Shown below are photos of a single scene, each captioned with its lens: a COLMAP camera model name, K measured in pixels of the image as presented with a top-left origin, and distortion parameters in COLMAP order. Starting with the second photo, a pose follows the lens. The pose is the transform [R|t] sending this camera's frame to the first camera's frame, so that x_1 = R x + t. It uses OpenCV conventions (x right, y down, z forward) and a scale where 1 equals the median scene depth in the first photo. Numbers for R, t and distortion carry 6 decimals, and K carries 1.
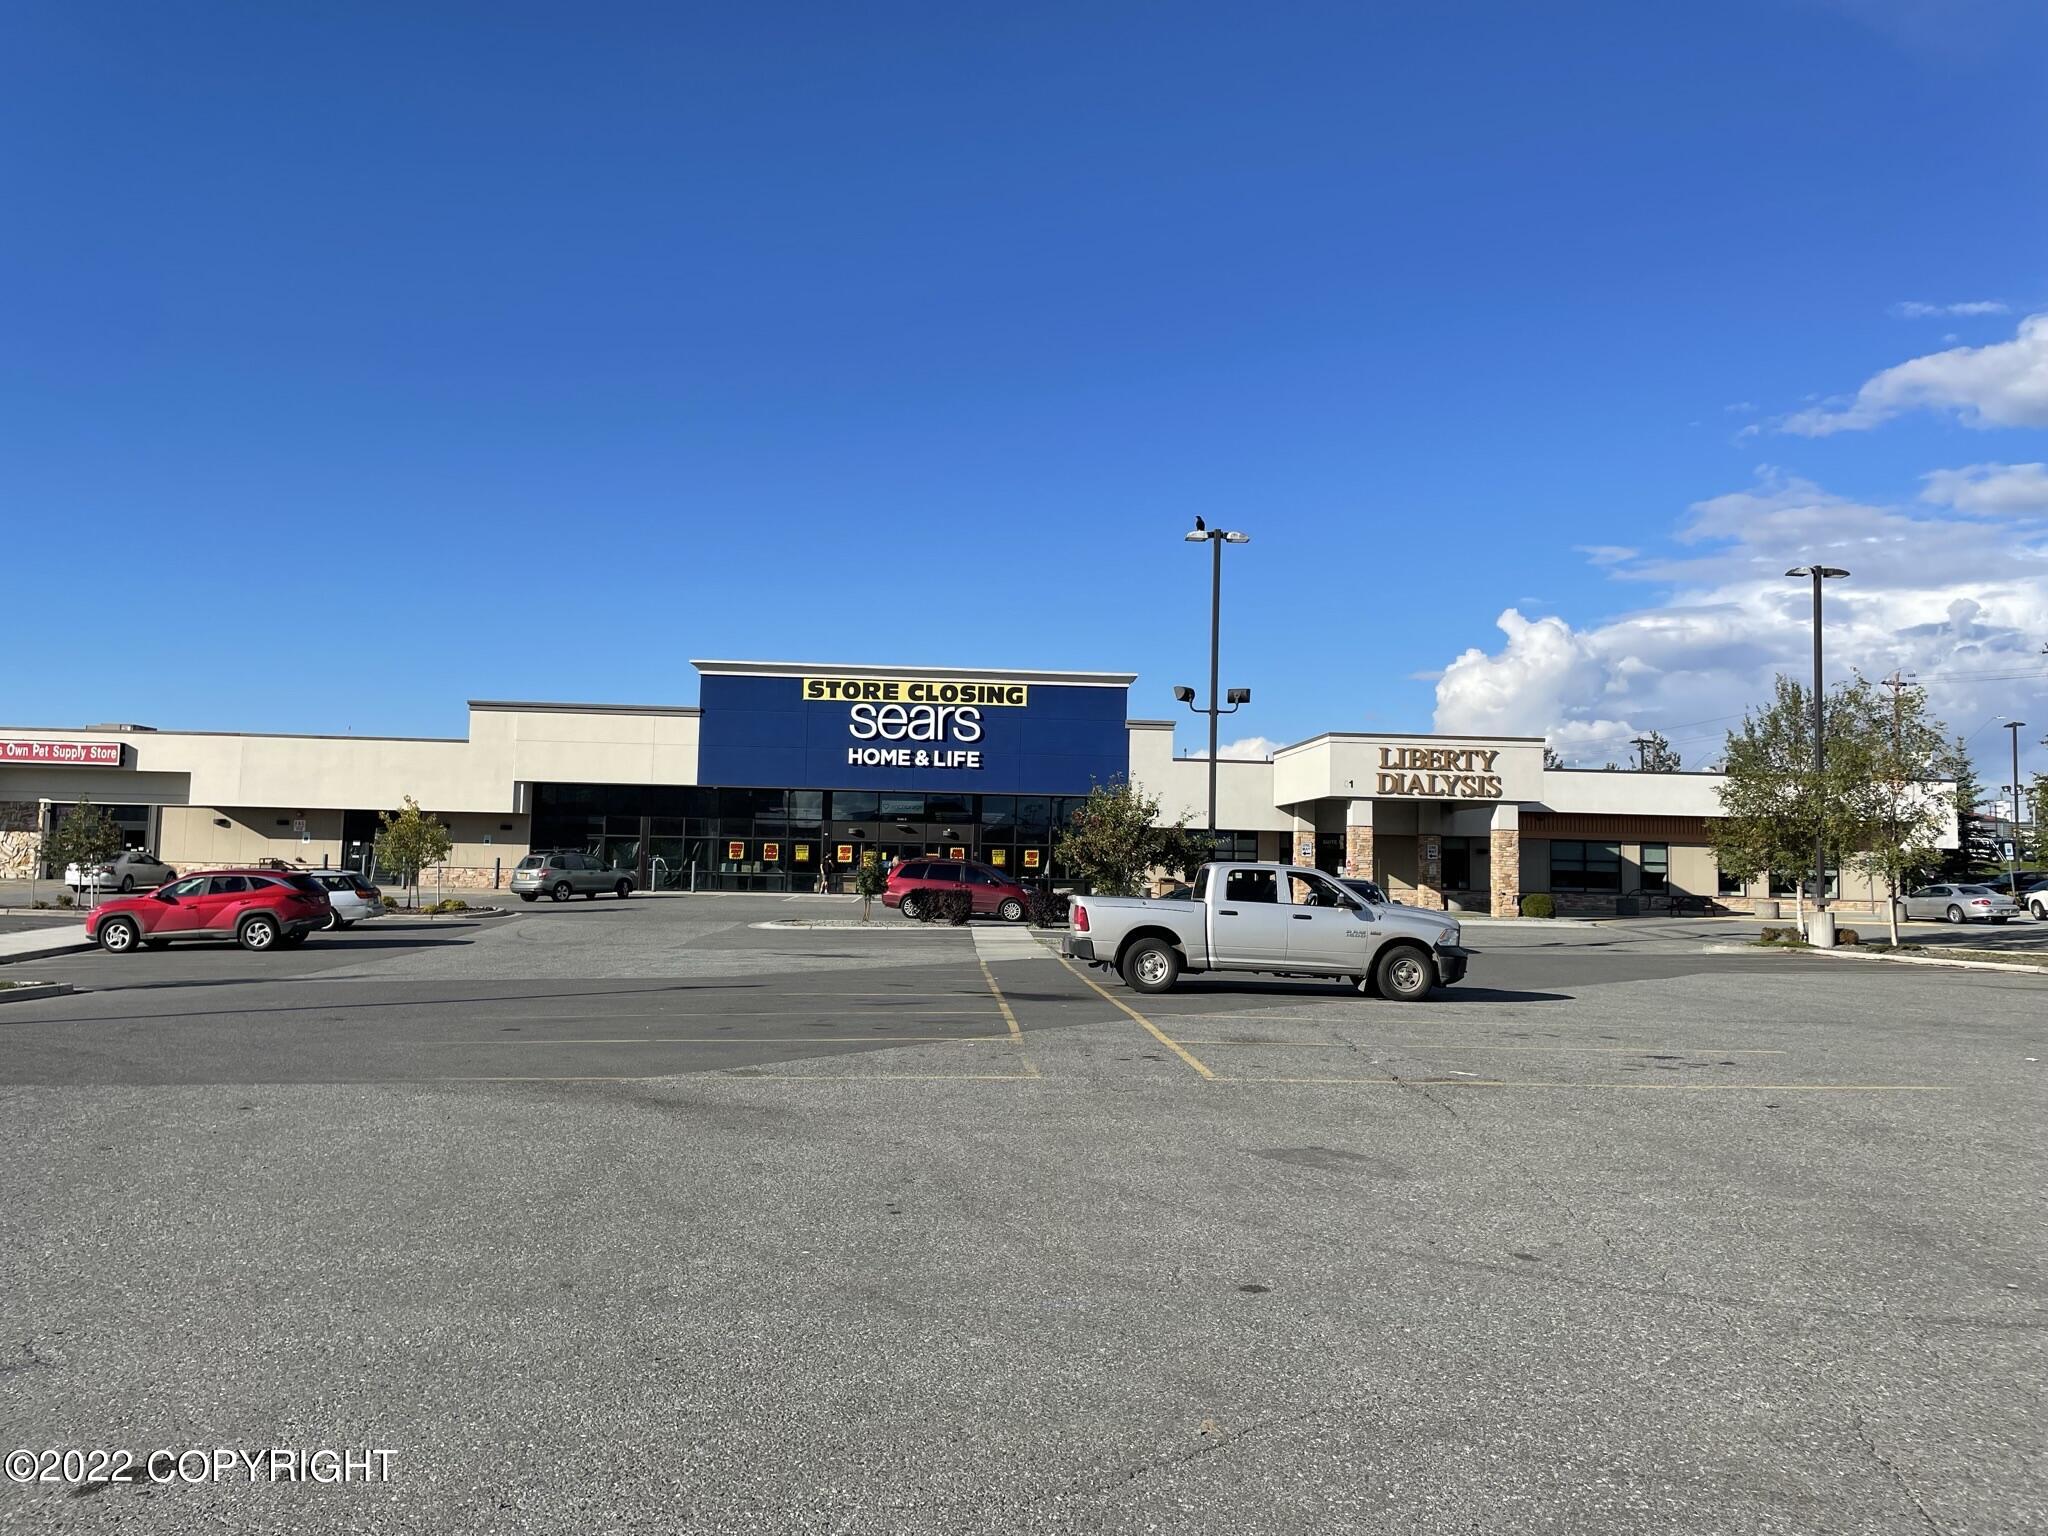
lens RADIAL K [[1534.4, 0, 1024.0], [0, 1534.4, 768.0], [0, 0, 1]] dist [0.004855, -0.000863]
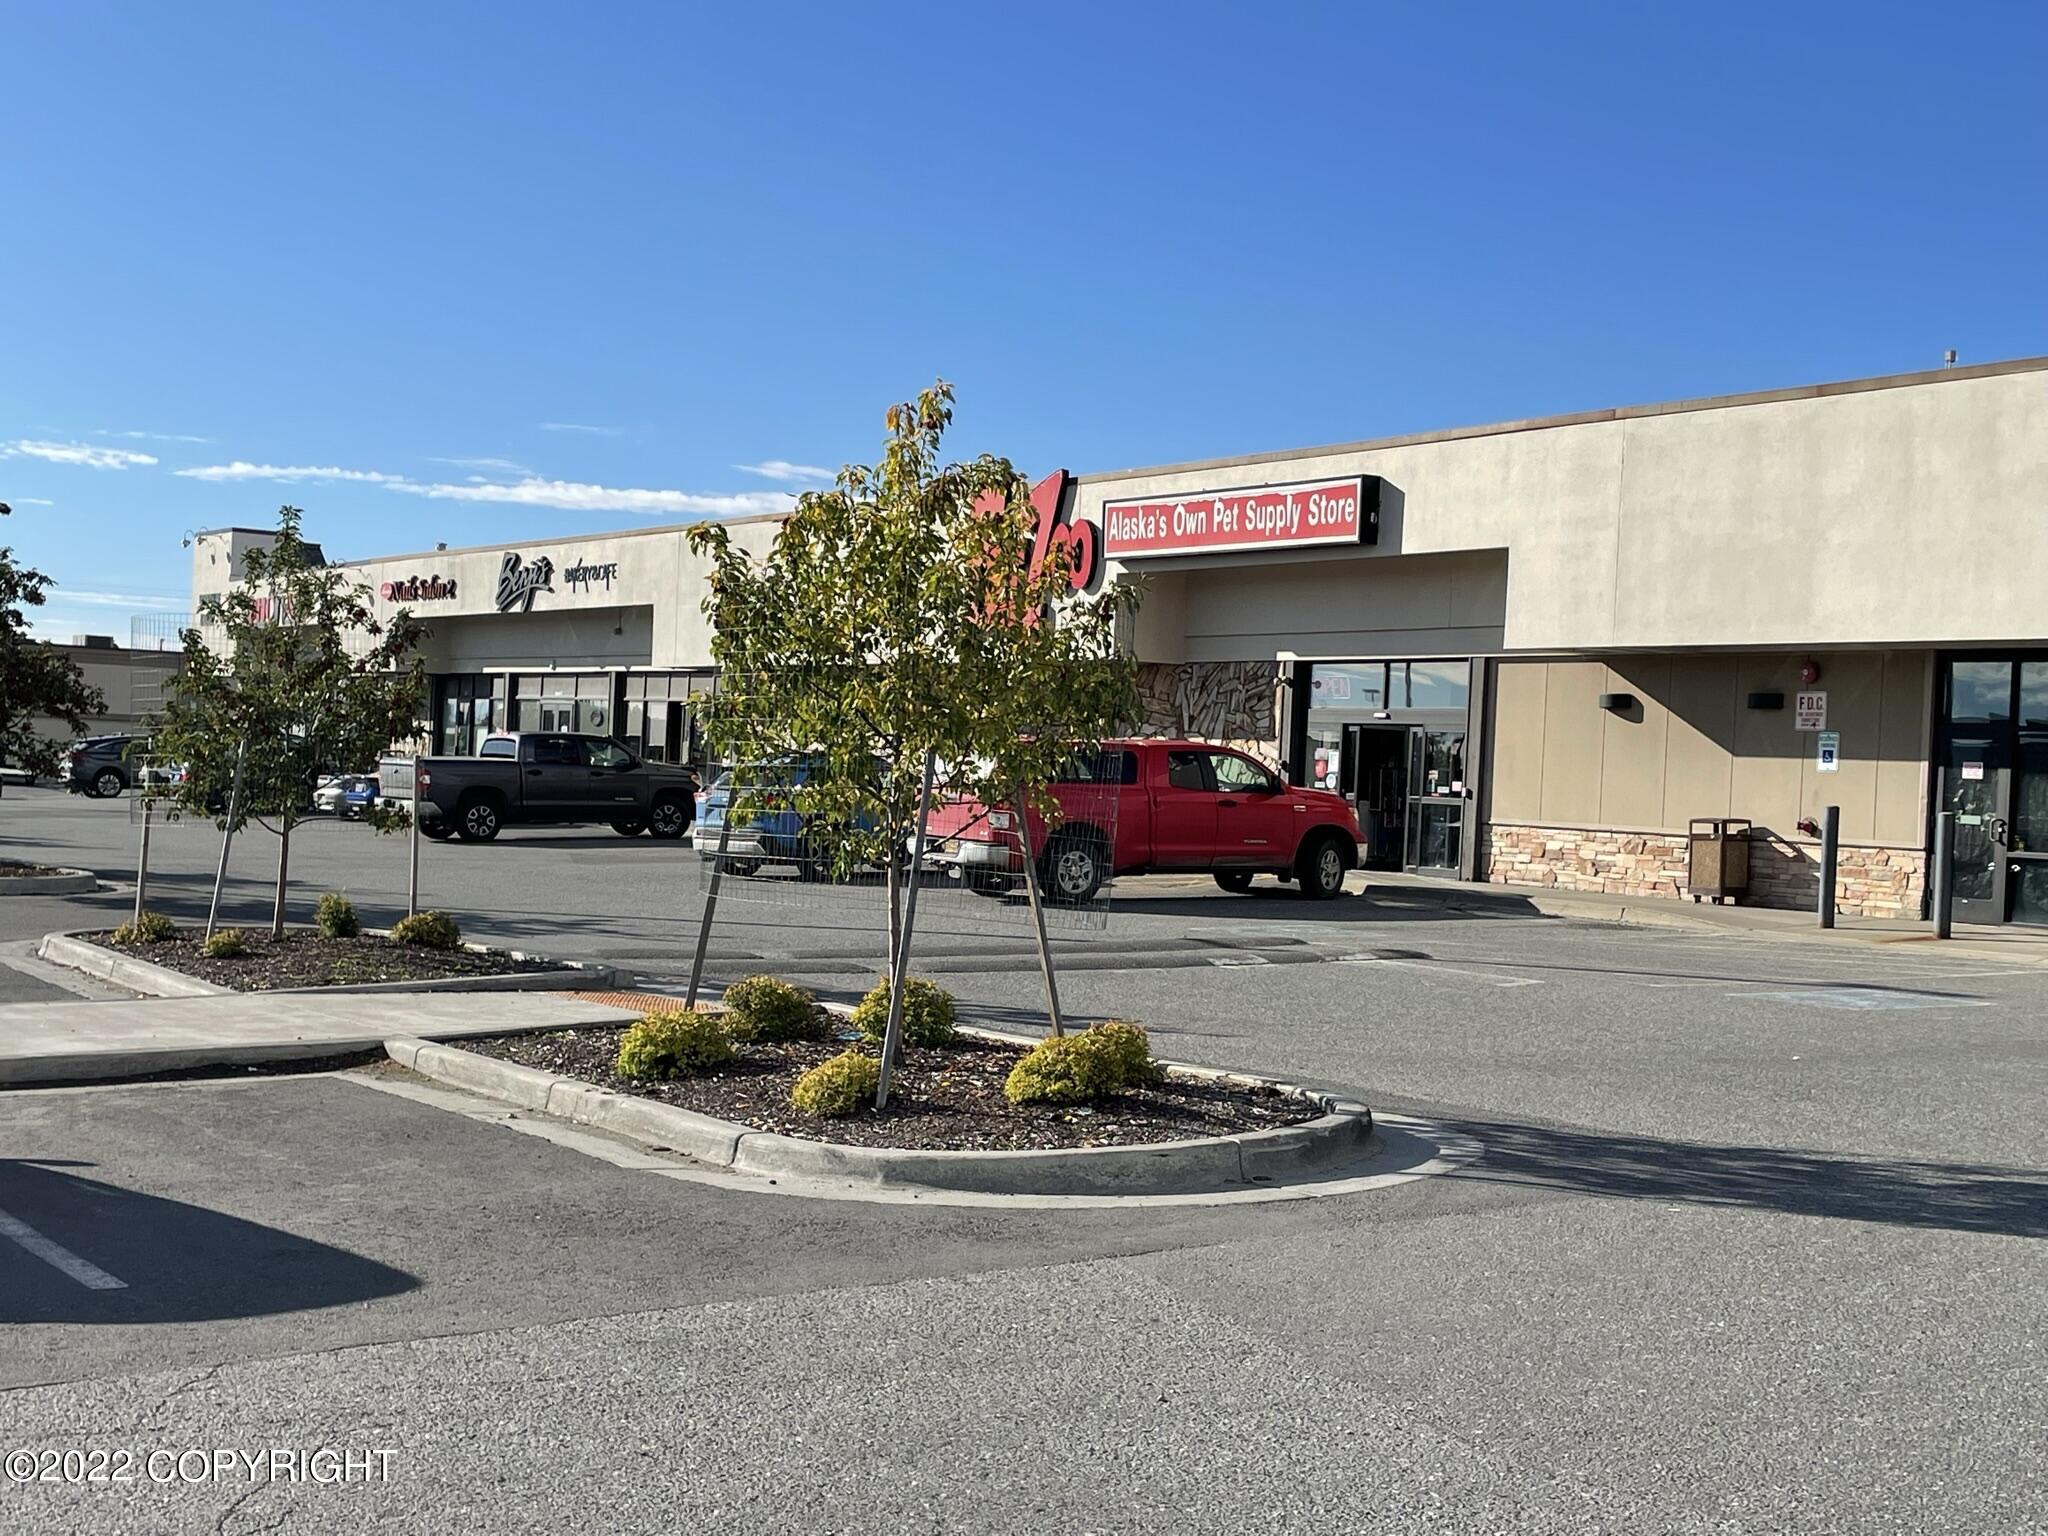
lens RADIAL K [[2682.9, 0, 1024.0], [0, 2682.9, 768.0], [0, 0, 1]] dist [0.139733, -0.345914]
pose [[0.484149, 0.000786, -0.874985, -0.092234], [0.024994, 0.999579, 0.014727, 0.037040], [0.874628, -0.028999, 0.483926, 0.617556]]
